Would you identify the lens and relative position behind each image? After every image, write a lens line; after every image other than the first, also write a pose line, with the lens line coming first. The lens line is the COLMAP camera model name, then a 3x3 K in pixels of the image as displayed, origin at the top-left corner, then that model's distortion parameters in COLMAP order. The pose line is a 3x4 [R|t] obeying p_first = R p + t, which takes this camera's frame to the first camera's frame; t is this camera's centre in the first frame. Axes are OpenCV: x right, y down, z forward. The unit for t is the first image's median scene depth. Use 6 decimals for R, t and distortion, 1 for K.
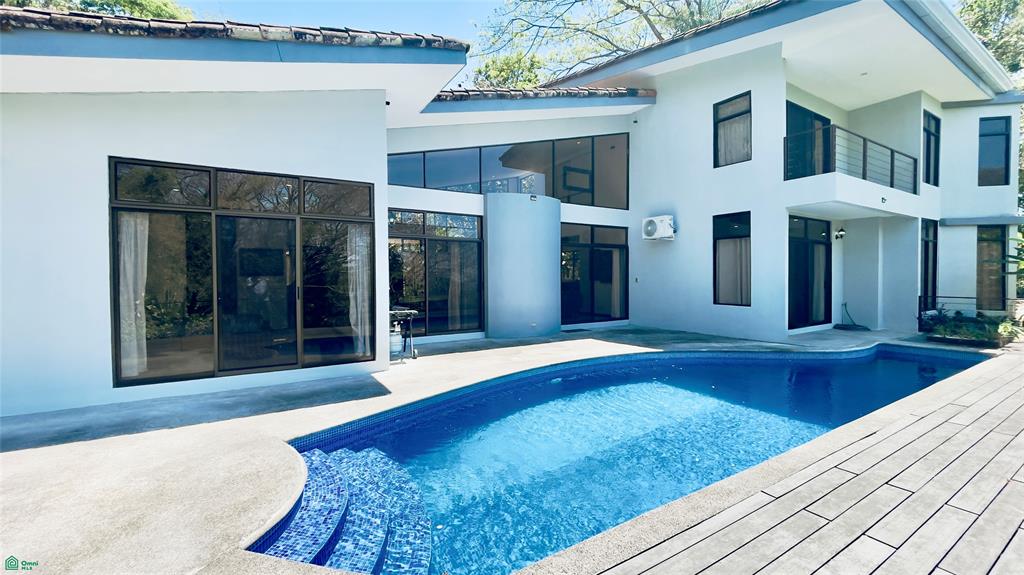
lens RADIAL K [[418.2, 0, 513.2], [0, 418.2, 287.0], [0, 0, 1]] dist [-0.003422, 0.002414]
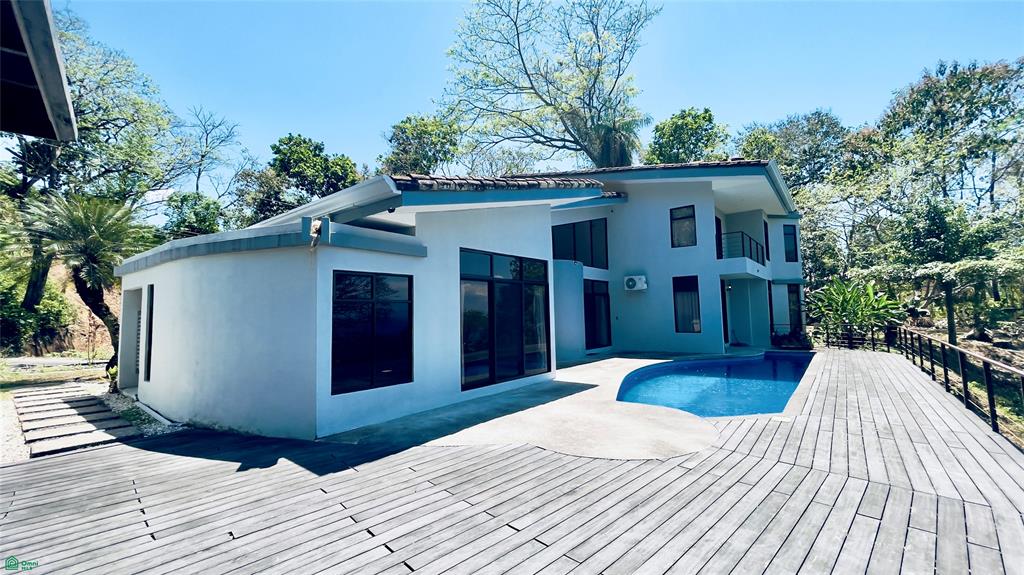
lens RADIAL K [[418.2, 0, 515.1], [0, 418.2, 290.8], [0, 0, 1]] dist [-0.003422, 0.002414]
pose [[0.939039, 0.004515, 0.343782, -0.595478], [0.025048, 0.996358, -0.081505, -0.001899], [-0.342898, 0.085148, 0.935506, -0.267939]]
